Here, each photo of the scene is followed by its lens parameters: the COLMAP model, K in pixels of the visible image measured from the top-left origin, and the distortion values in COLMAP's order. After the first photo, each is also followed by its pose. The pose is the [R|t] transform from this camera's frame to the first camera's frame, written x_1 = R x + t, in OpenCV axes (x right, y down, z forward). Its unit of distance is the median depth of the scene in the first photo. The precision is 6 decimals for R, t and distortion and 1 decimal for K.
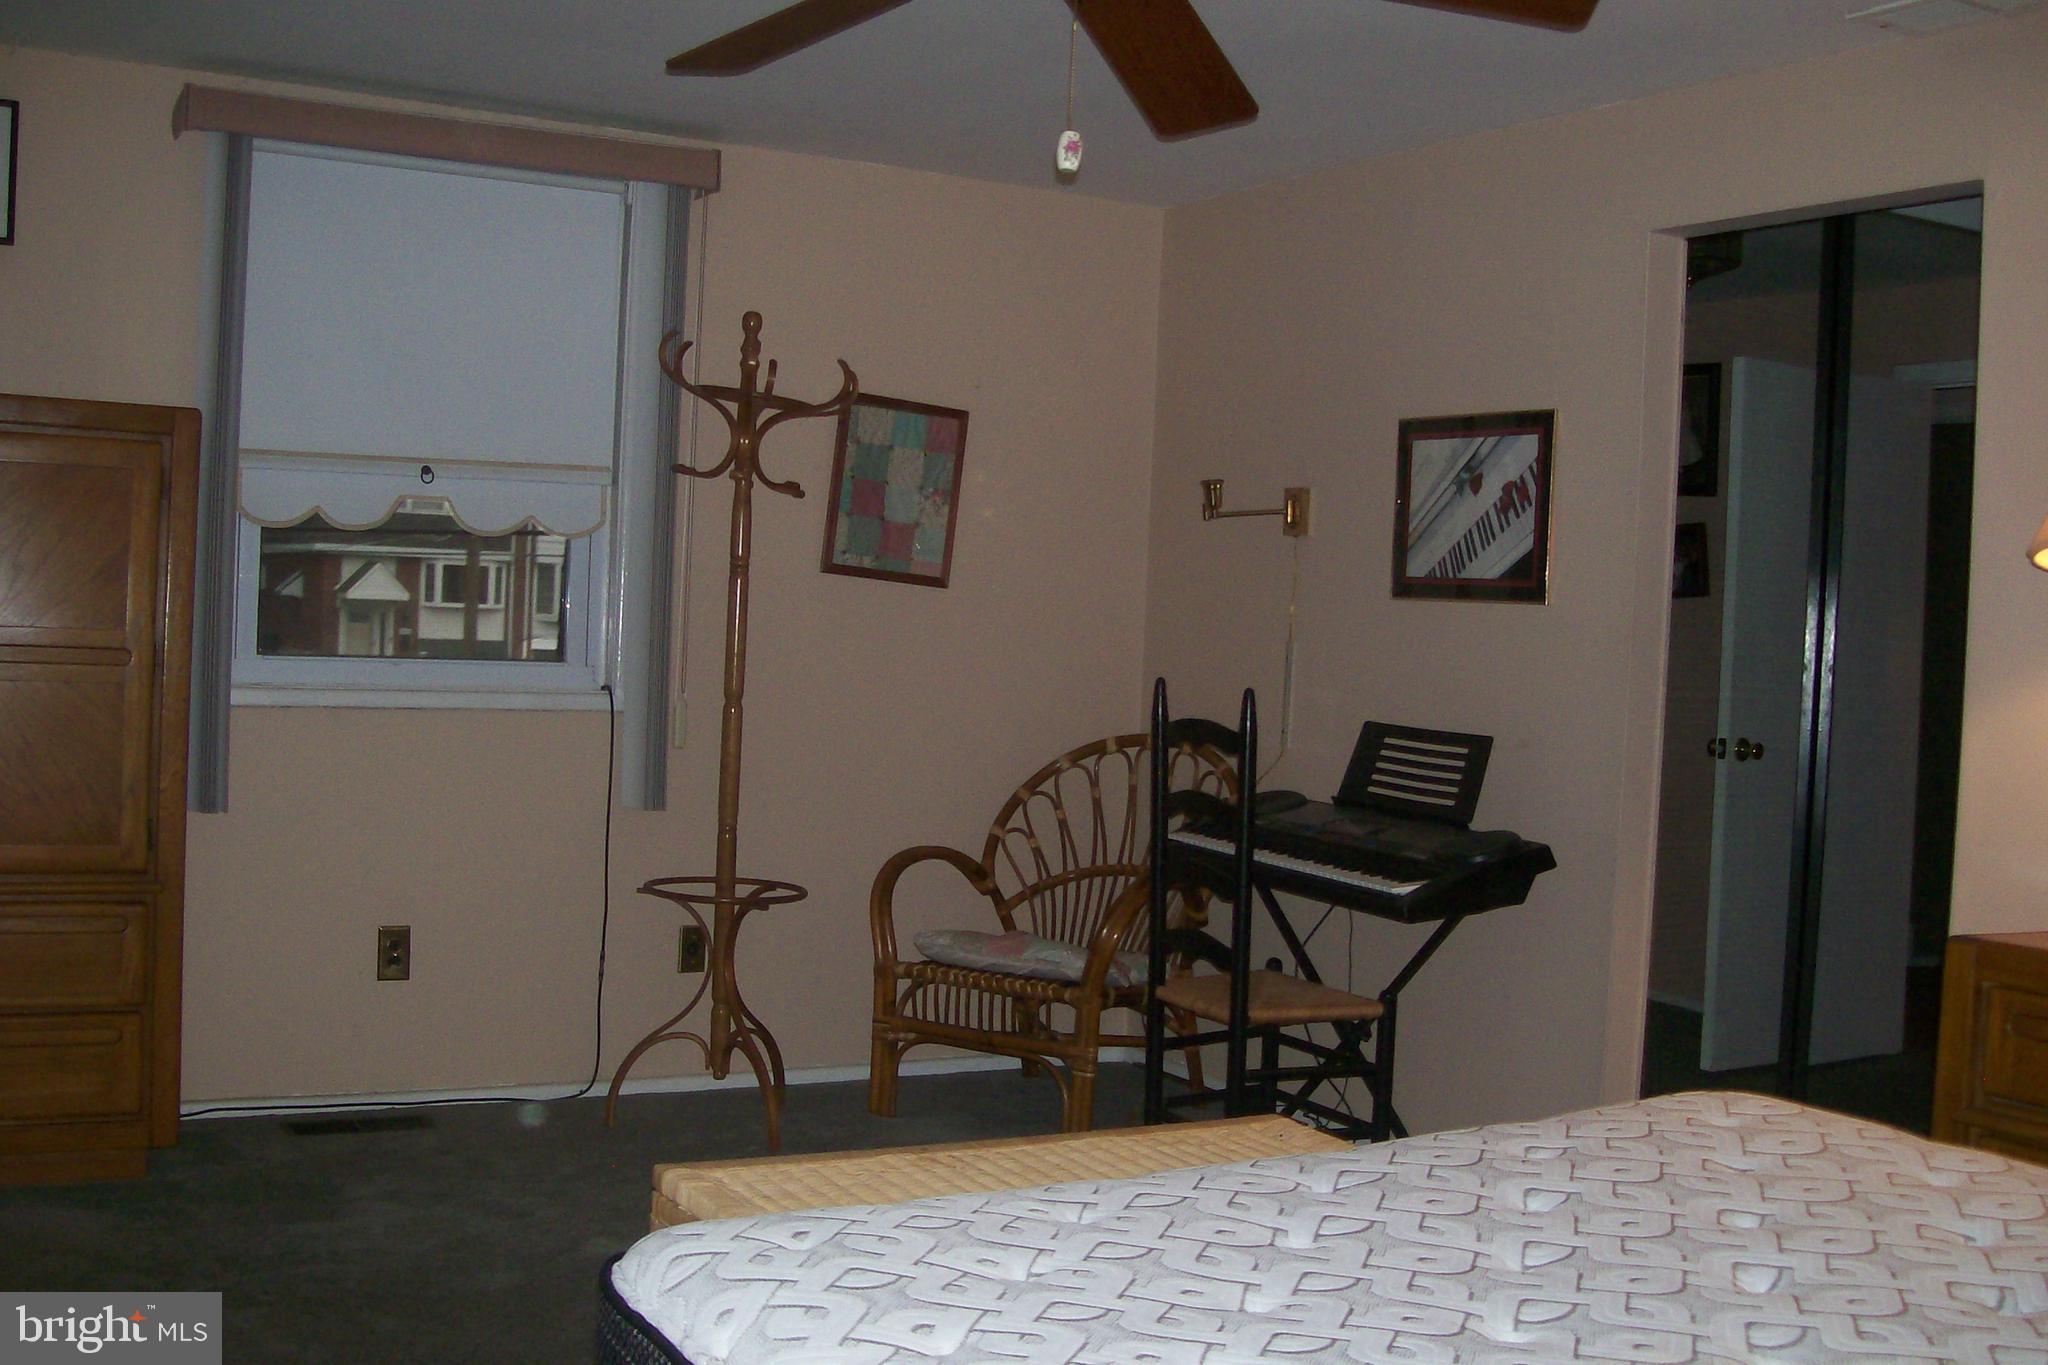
lens RADIAL K [[2193.6, 0, 1024.0], [0, 2193.6, 682.5], [0, 0, 1]] dist [-0.187928, 0.138075]
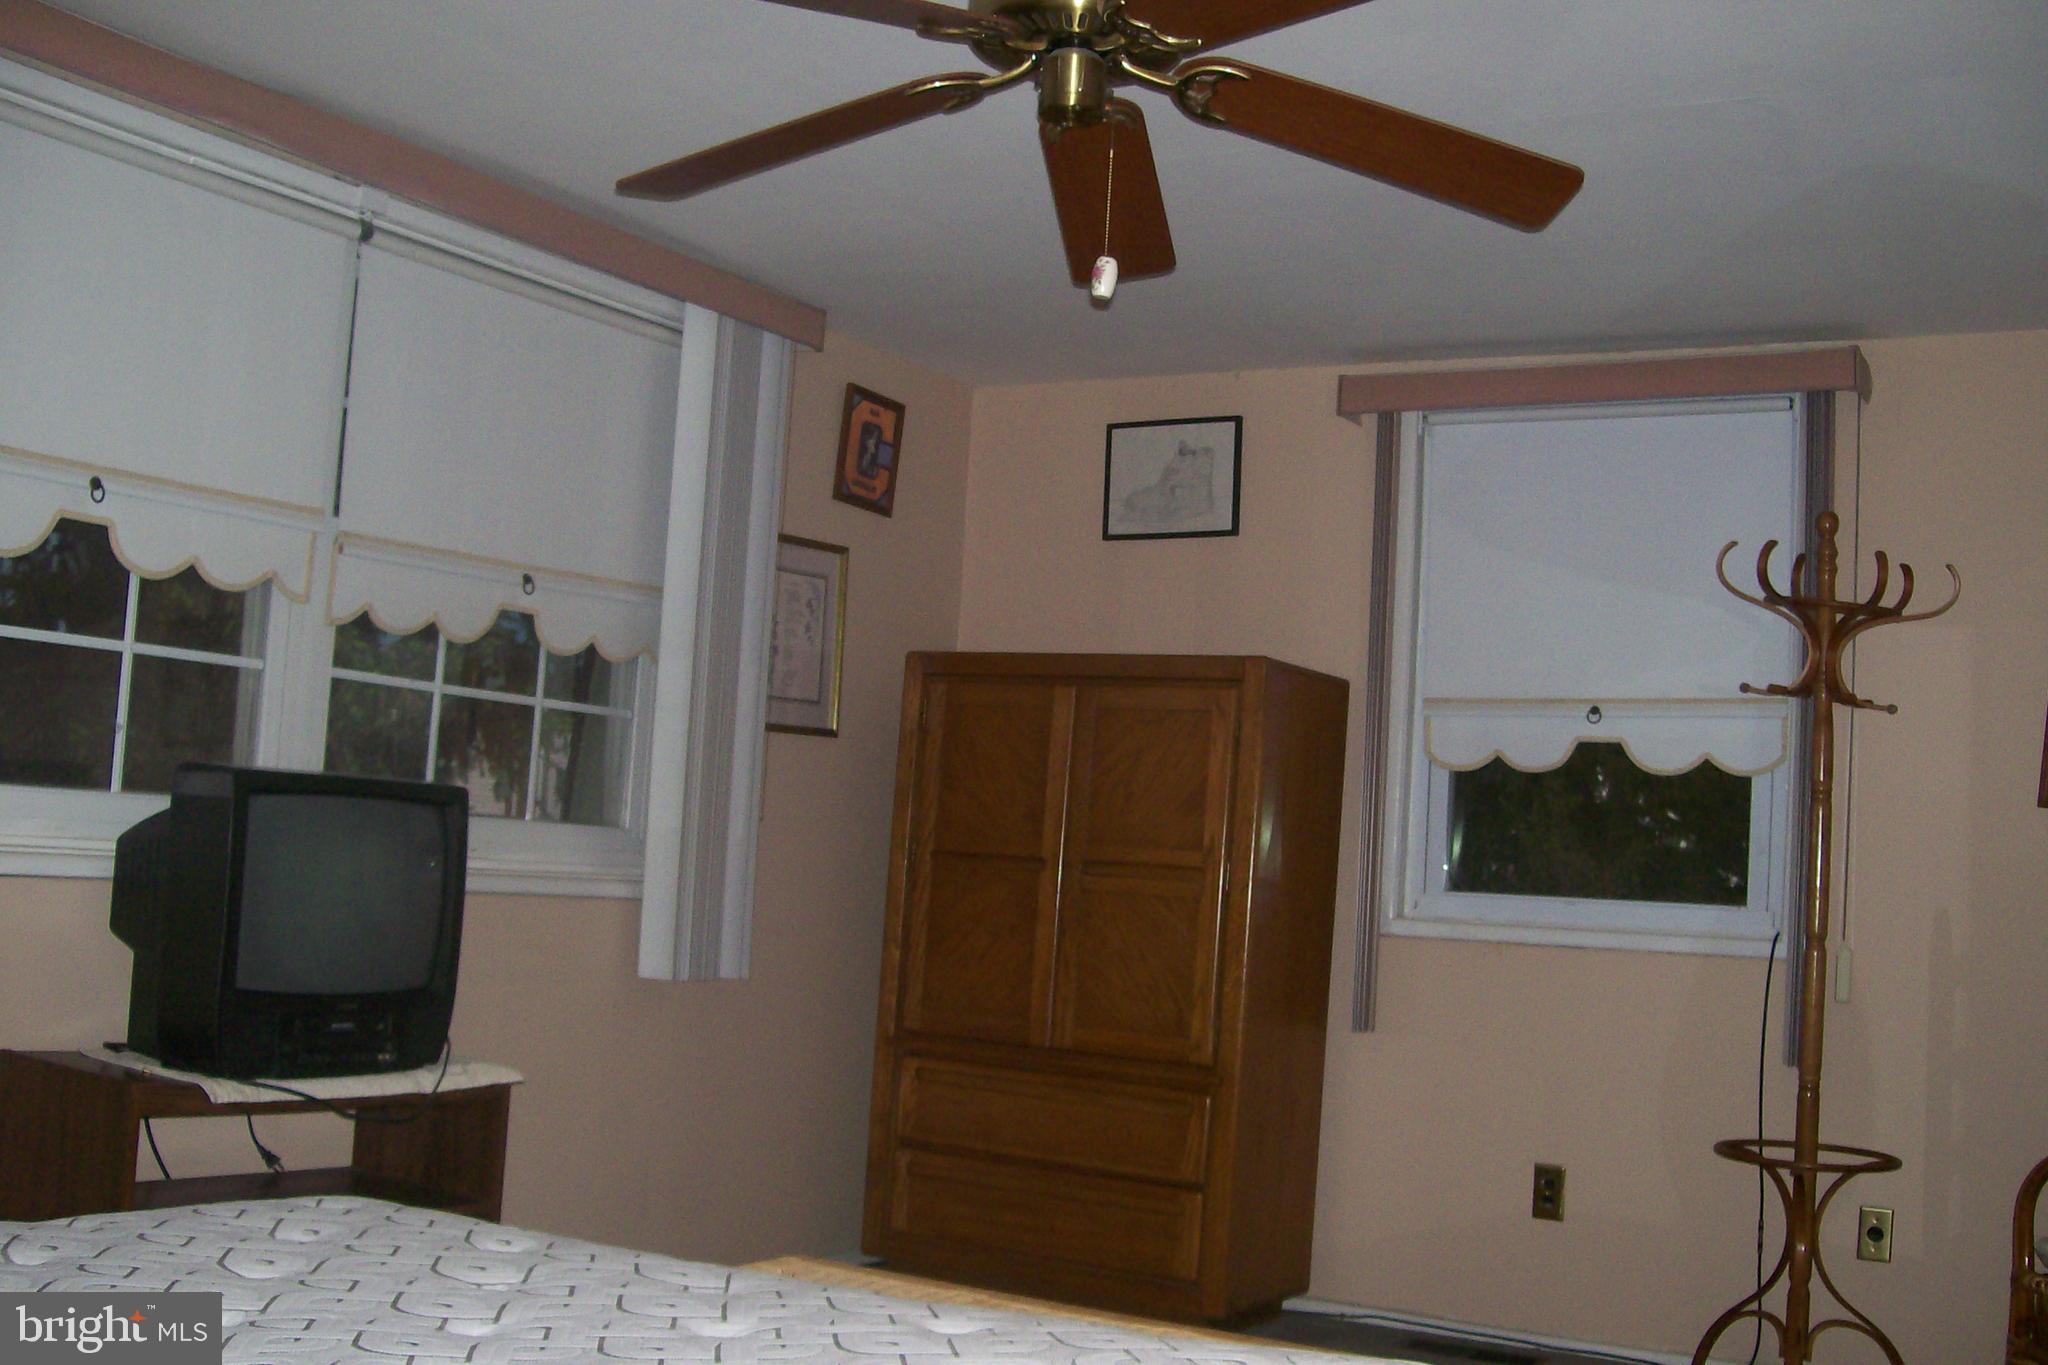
lens RADIAL K [[2193.6, 0, 1024.0], [0, 2193.6, 682.5], [0, 0, 1]] dist [-0.187928, 0.138075]
pose [[0.507187, -0.081483, -0.857975, 0.462970], [-0.065254, 0.989032, -0.132504, 0.040431], [0.859362, 0.123191, 0.496307, 0.272508]]
